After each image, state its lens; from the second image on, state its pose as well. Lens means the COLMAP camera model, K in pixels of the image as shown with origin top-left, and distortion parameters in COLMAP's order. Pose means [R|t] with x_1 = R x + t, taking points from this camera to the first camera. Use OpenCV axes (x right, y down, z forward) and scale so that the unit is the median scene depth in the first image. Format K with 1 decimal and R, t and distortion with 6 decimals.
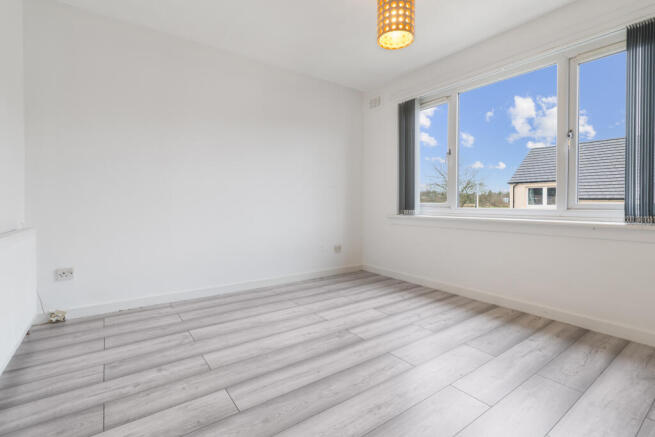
lens RADIAL K [[303.1, 0, 333.2], [0, 303.1, 202.5], [0, 0, 1]] dist [-0.002031, -0.000285]
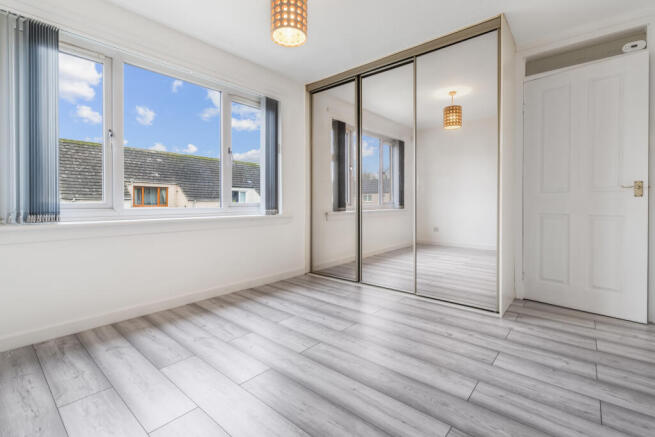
lens RADIAL K [[303.1, 0, 333.2], [0, 303.1, 202.5], [0, 0, 1]] dist [-0.002031, -0.000285]
pose [[-0.235412, 0.001330, 0.971895, -0.677413], [0.001717, 0.999998, -0.000953, 0.004675], [-0.971894, 0.001445, -0.235414, 0.948345]]
